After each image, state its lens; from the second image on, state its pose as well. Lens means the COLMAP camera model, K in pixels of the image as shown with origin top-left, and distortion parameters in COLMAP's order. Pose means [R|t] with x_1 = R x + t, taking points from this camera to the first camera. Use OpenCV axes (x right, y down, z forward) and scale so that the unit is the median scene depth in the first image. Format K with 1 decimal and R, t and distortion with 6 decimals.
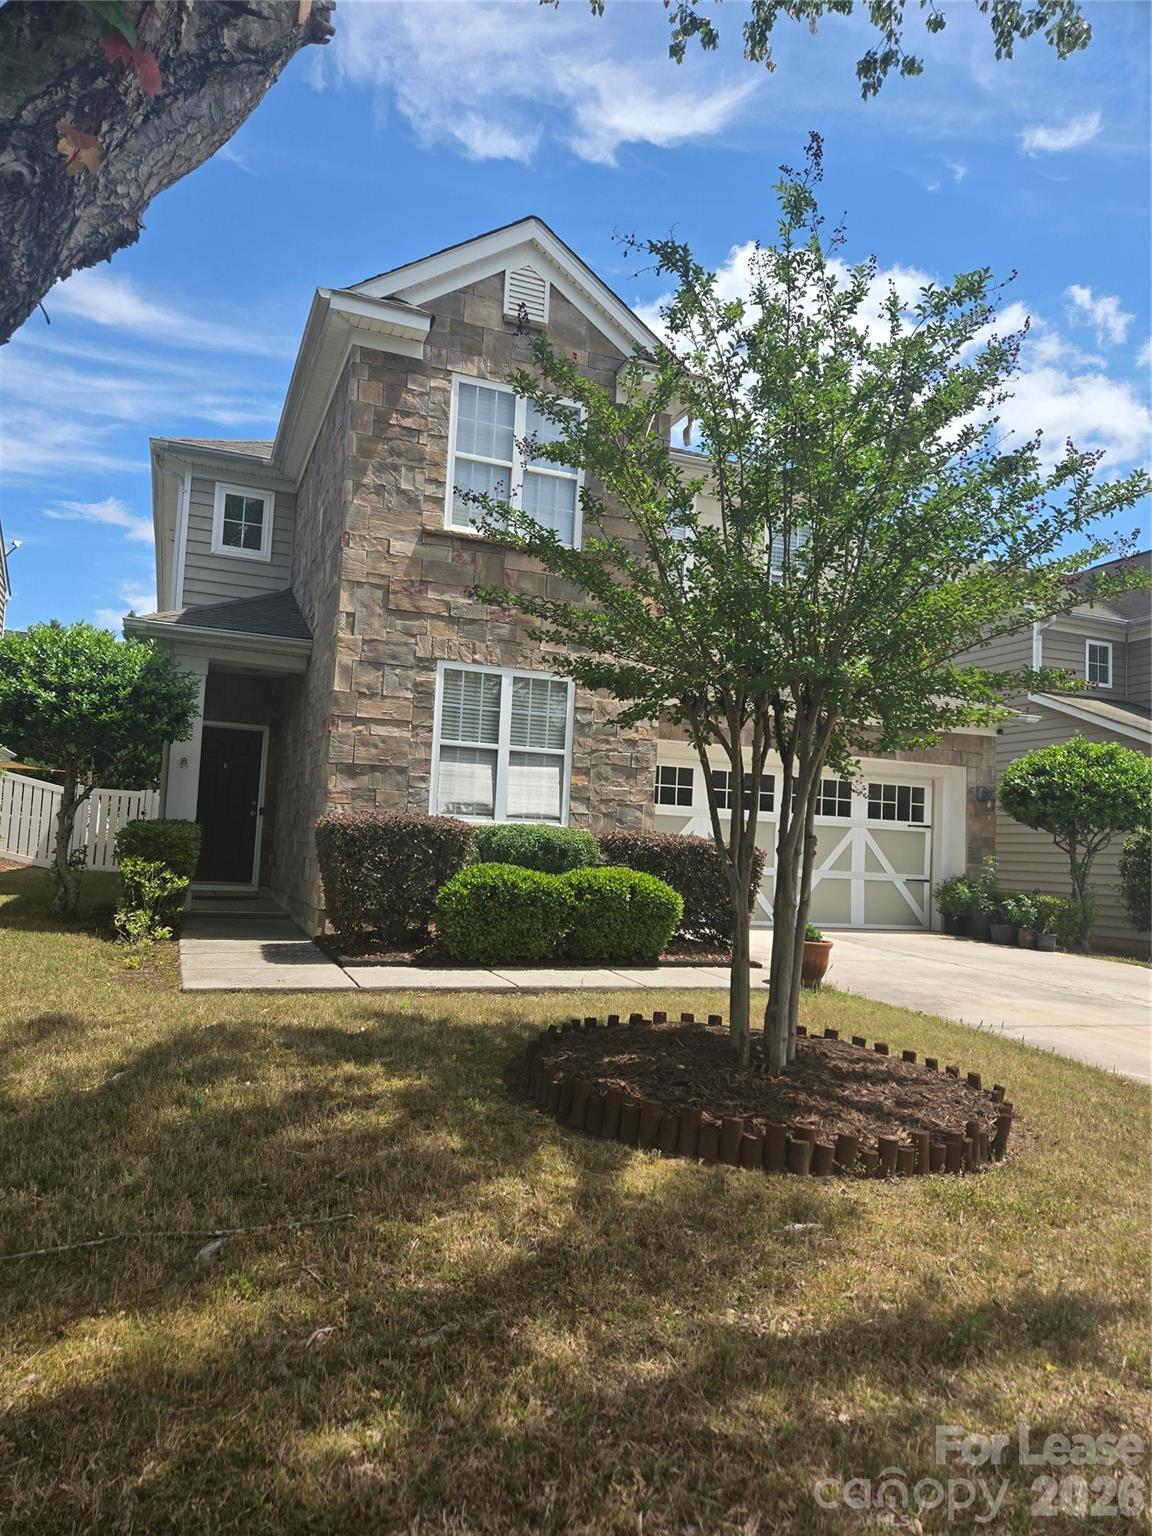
lens RADIAL K [[1033.1, 0, 549.3], [0, 1033.1, 771.1], [0, 0, 1]] dist [0.066022, -0.073039]
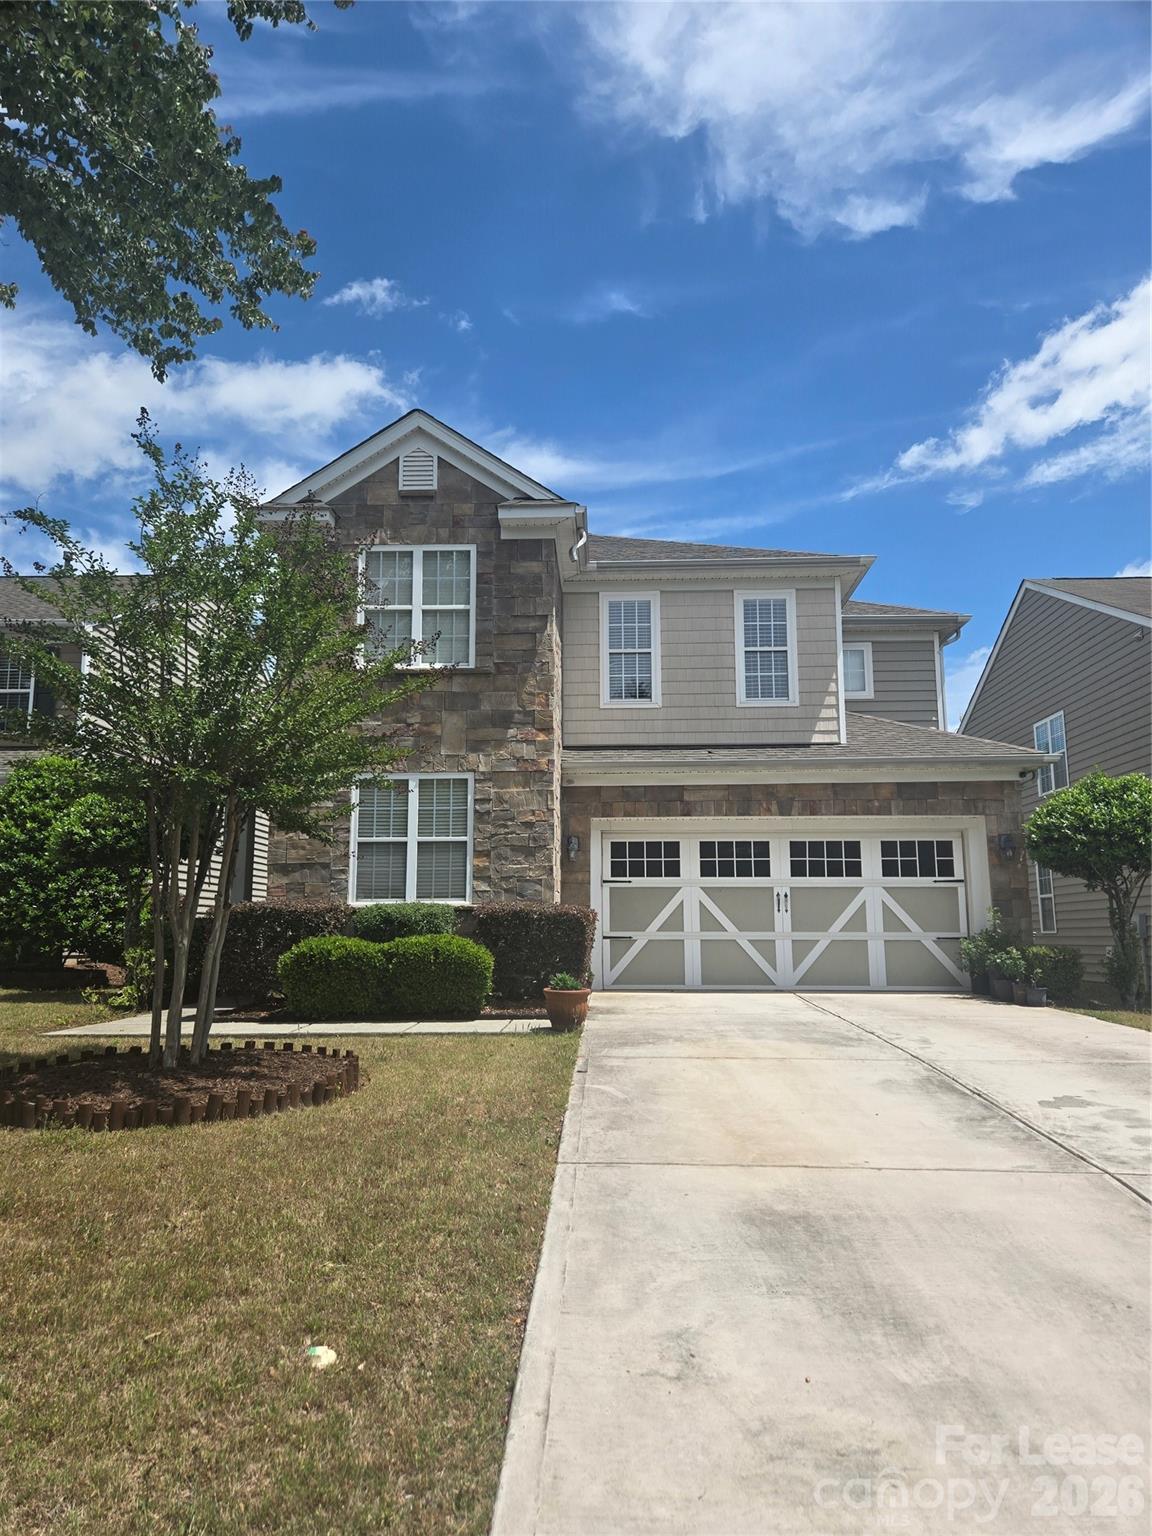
lens RADIAL K [[1034.9, 0, 576.0], [0, 1034.9, 768.0], [0, 0, 1]] dist [0.064877, -0.000194]
pose [[0.920645, -0.113990, -0.373389, 0.580496], [0.077503, 0.990752, -0.111368, 0.042869], [0.382631, 0.073592, 0.920966, -0.035342]]
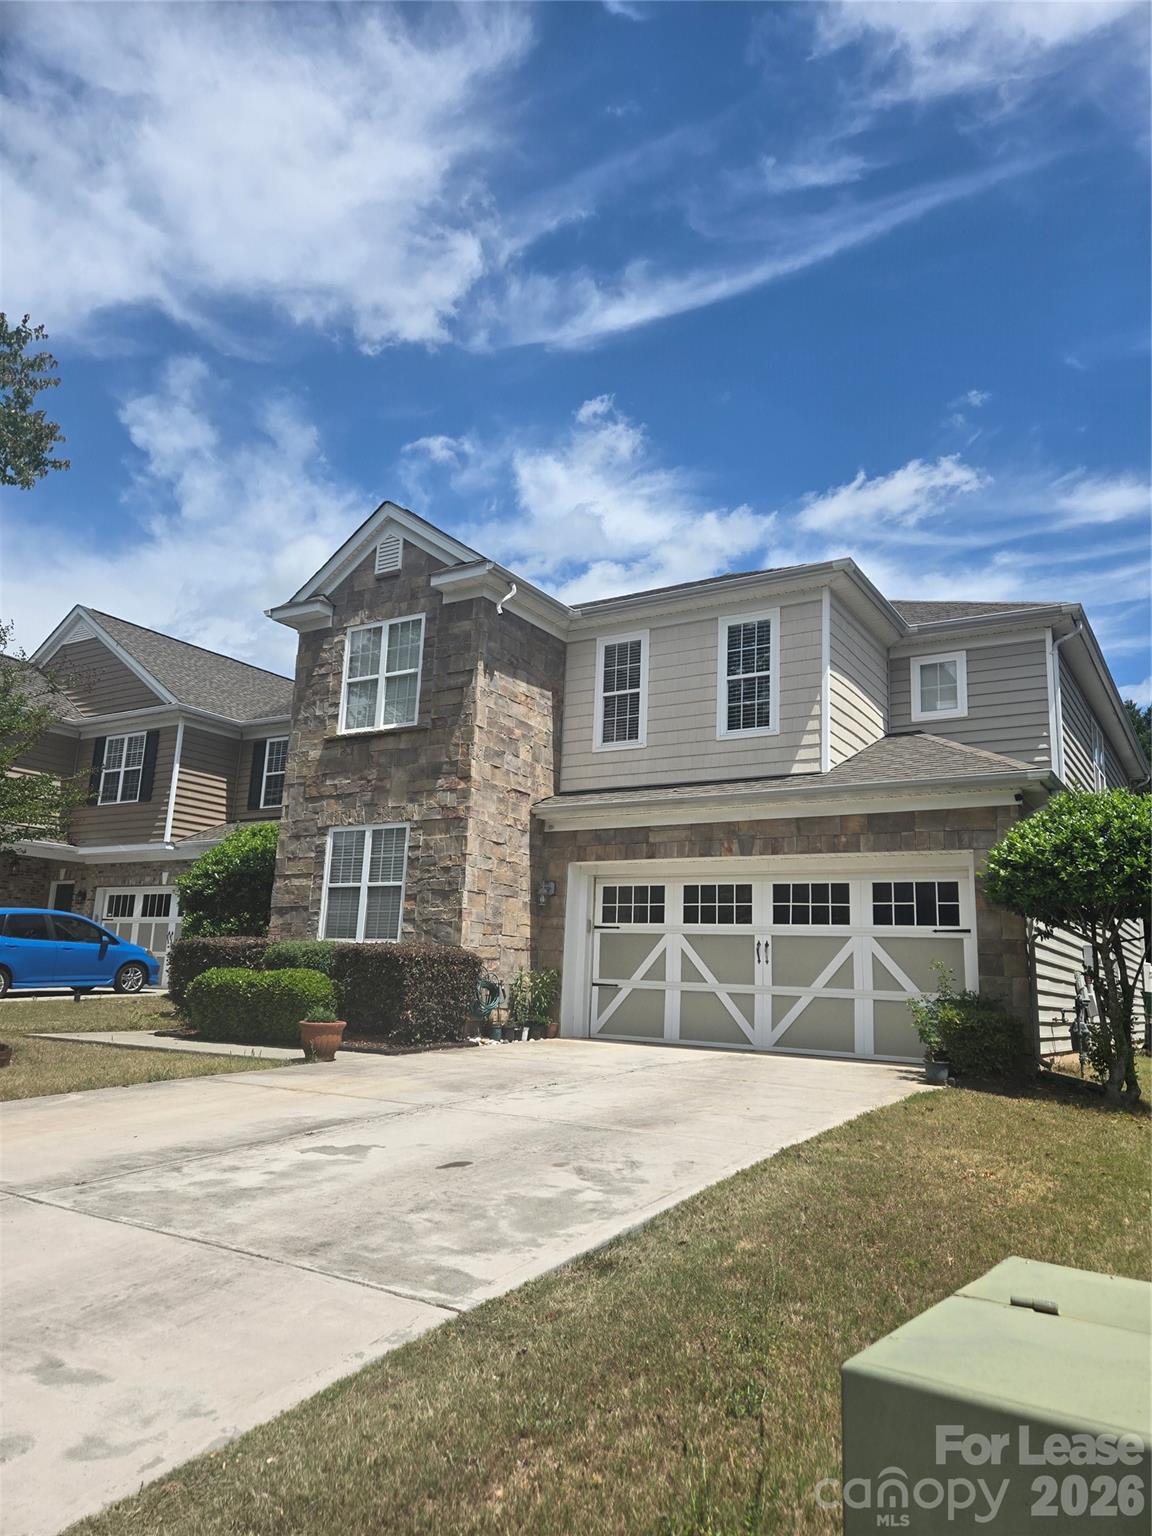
lens RADIAL K [[1034.9, 0, 576.0], [0, 1034.9, 768.0], [0, 0, 1]] dist [0.064877, -0.000194]
pose [[0.602284, -0.189687, -0.775418, 1.163027], [0.048326, 0.978241, -0.201766, 0.110763], [0.796818, 0.084048, 0.598345, 0.406339]]
